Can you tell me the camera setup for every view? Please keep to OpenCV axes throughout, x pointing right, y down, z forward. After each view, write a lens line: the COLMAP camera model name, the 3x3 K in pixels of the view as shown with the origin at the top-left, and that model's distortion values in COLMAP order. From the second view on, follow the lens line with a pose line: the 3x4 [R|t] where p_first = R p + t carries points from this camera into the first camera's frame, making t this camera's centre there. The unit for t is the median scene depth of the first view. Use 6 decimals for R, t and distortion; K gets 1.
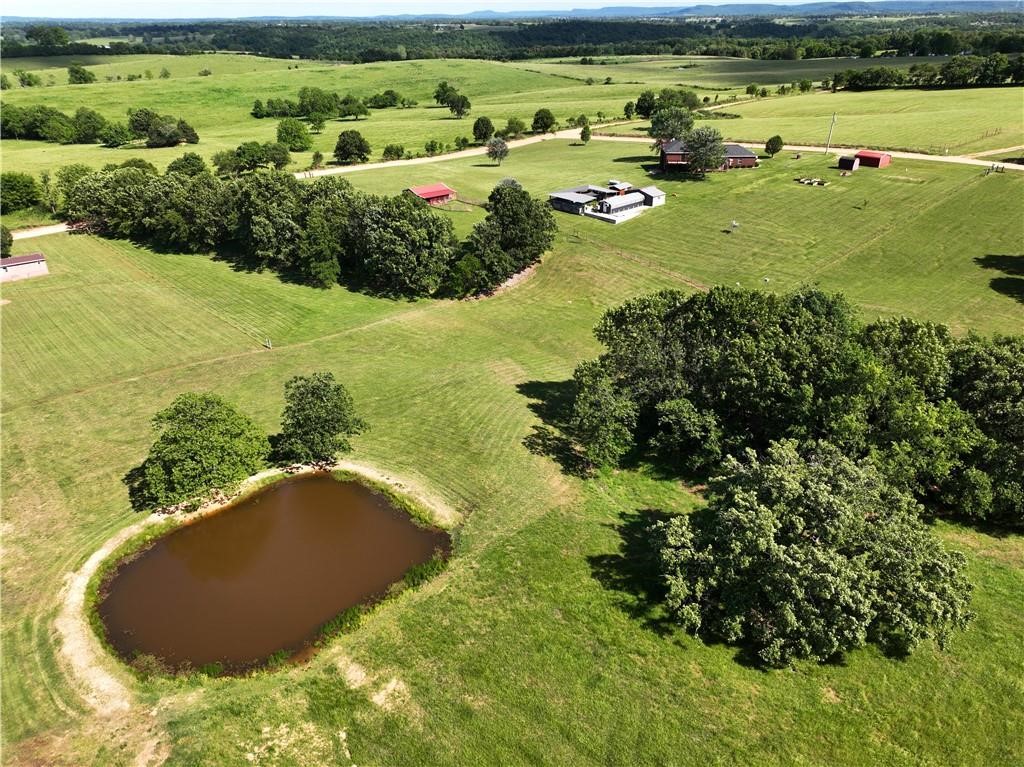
lens RADIAL K [[718.2, 0, 512.0], [0, 718.2, 383.5], [0, 0, 1]] dist [-0.005157, 0.021105]
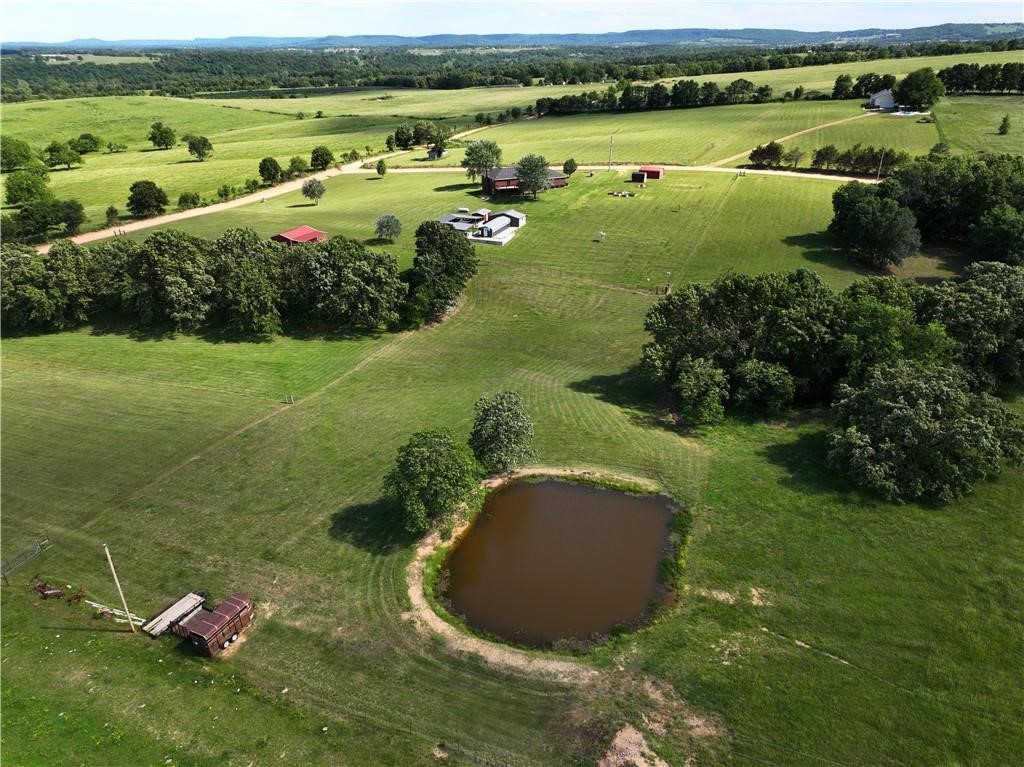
lens RADIAL K [[734.8, 0, 512.0], [0, 734.8, 383.5], [0, 0, 1]] dist [0.005458, 0.007798]
pose [[0.896960, -0.183719, 0.402131, -0.284532], [0.200617, 0.979670, 0.000096, -0.009731], [-0.393973, 0.080588, 0.915582, -0.018980]]
